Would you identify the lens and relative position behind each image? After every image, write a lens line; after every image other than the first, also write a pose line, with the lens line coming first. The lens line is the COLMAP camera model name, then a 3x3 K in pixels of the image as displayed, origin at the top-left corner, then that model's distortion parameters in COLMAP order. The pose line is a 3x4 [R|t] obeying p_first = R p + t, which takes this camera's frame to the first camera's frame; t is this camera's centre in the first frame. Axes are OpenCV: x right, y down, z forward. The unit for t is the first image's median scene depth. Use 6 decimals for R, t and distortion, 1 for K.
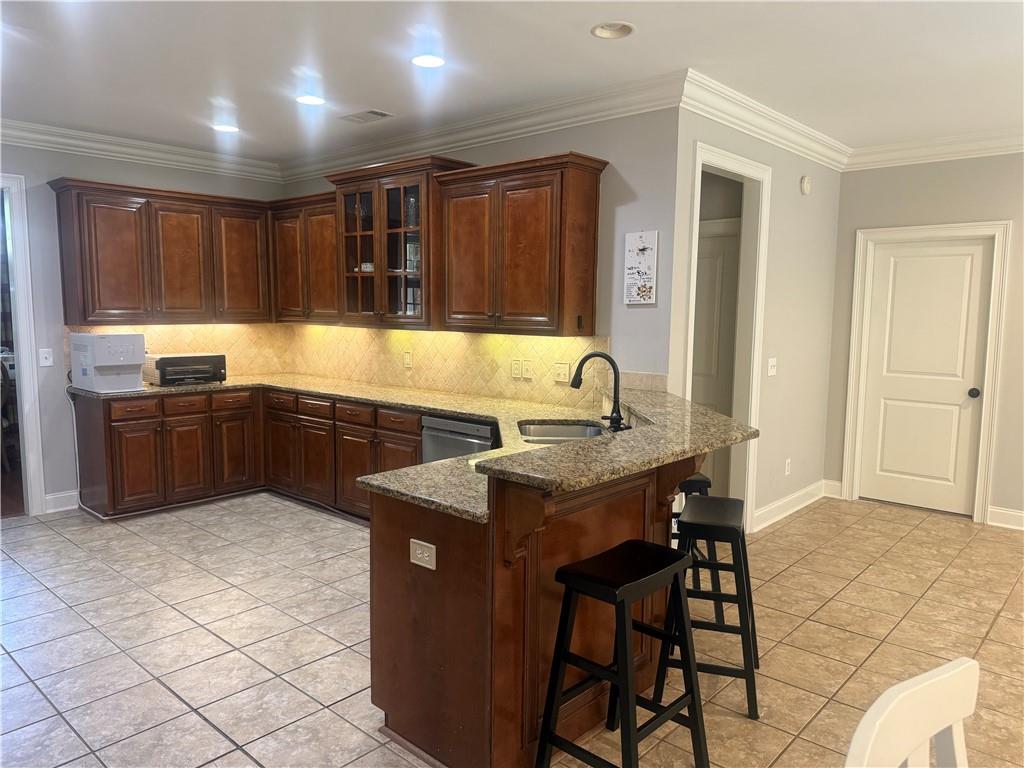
lens RADIAL K [[716.6, 0, 517.0], [0, 716.6, 386.9], [0, 0, 1]] dist [0.058952, -0.089902]
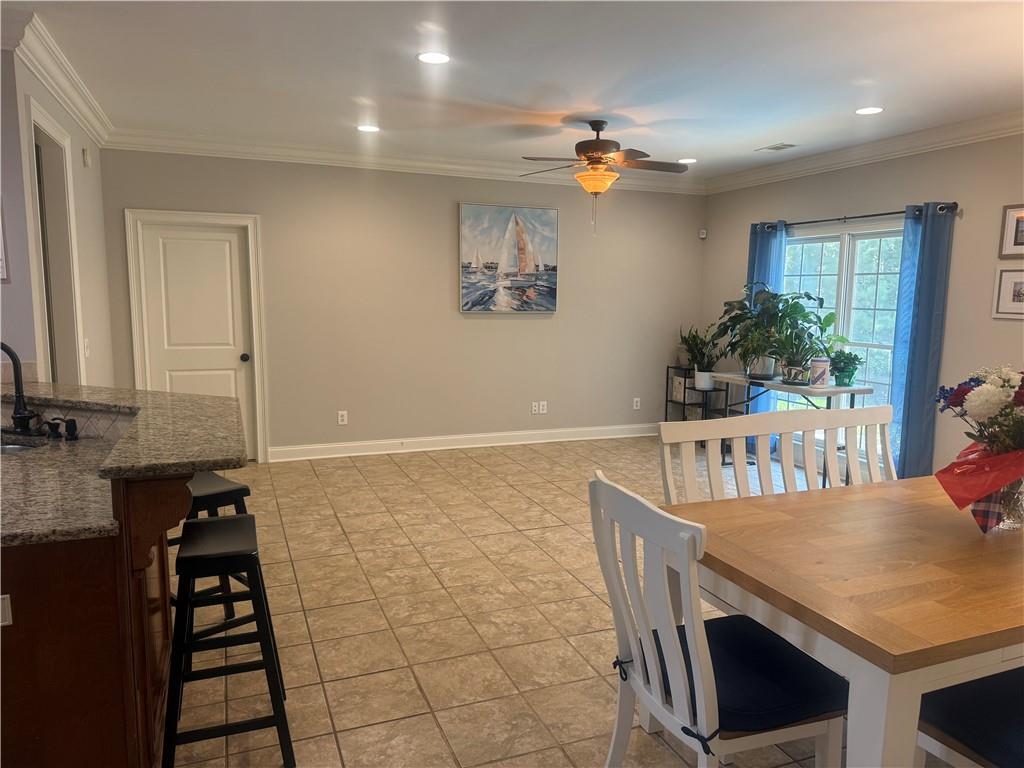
lens RADIAL K [[708.6, 0, 521.4], [0, 708.6, 392.0], [0, 0, 1]] dist [0.080010, -0.093475]
pose [[0.441135, -0.128179, 0.888240, -0.243408], [0.091446, 0.991016, 0.097595, -0.010000], [-0.892770, 0.038173, 0.448893, 0.062523]]
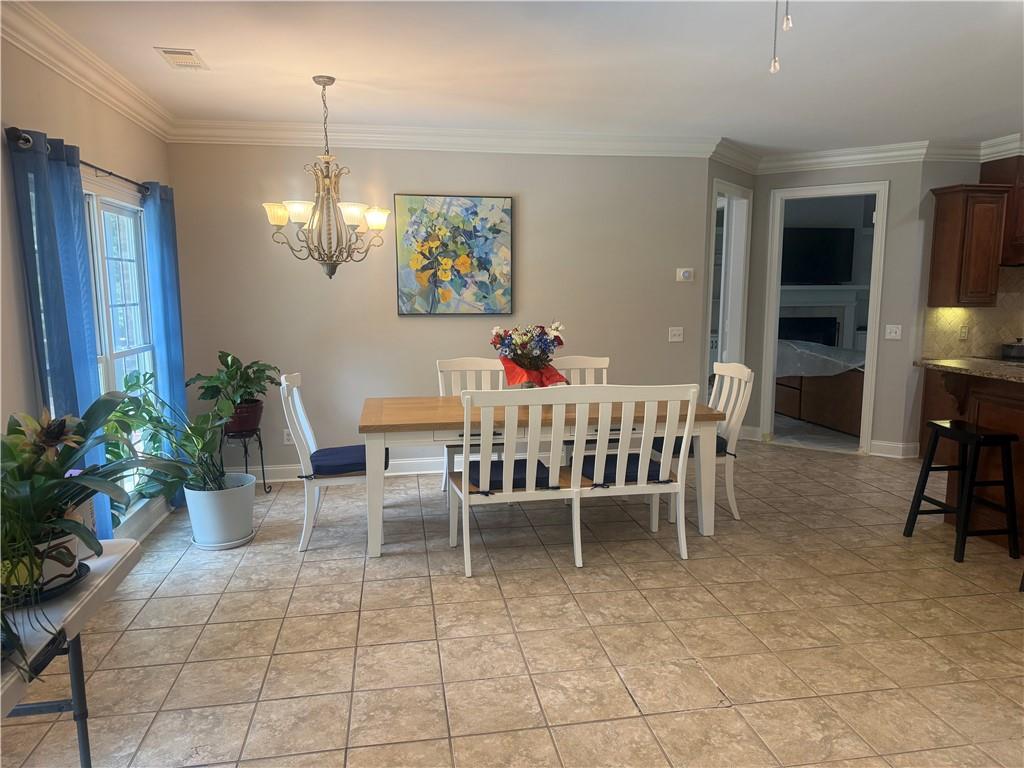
lens RADIAL K [[708.6, 0, 521.4], [0, 708.6, 392.0], [0, 0, 1]] dist [0.080010, -0.093475]
pose [[-0.623433, 0.103979, -0.774932, 0.997511], [-0.090059, 0.974972, 0.203272, -0.050740], [0.776673, 0.196516, -0.598466, 0.522860]]
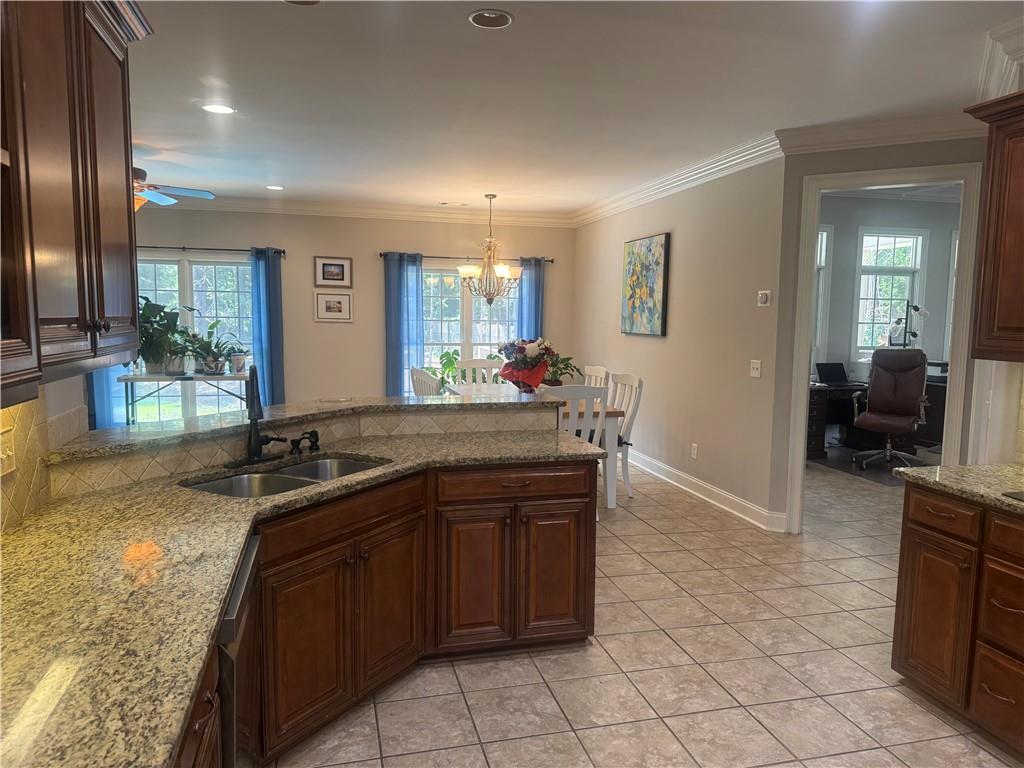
lens RADIAL K [[708.6, 0, 521.4], [0, 708.6, 392.0], [0, 0, 1]] dist [0.080010, -0.093475]
pose [[-0.837793, -0.082358, 0.539741, -0.374559], [0.037149, 0.977668, 0.206844, -0.115660], [-0.544723, 0.193344, -0.816024, 1.008534]]
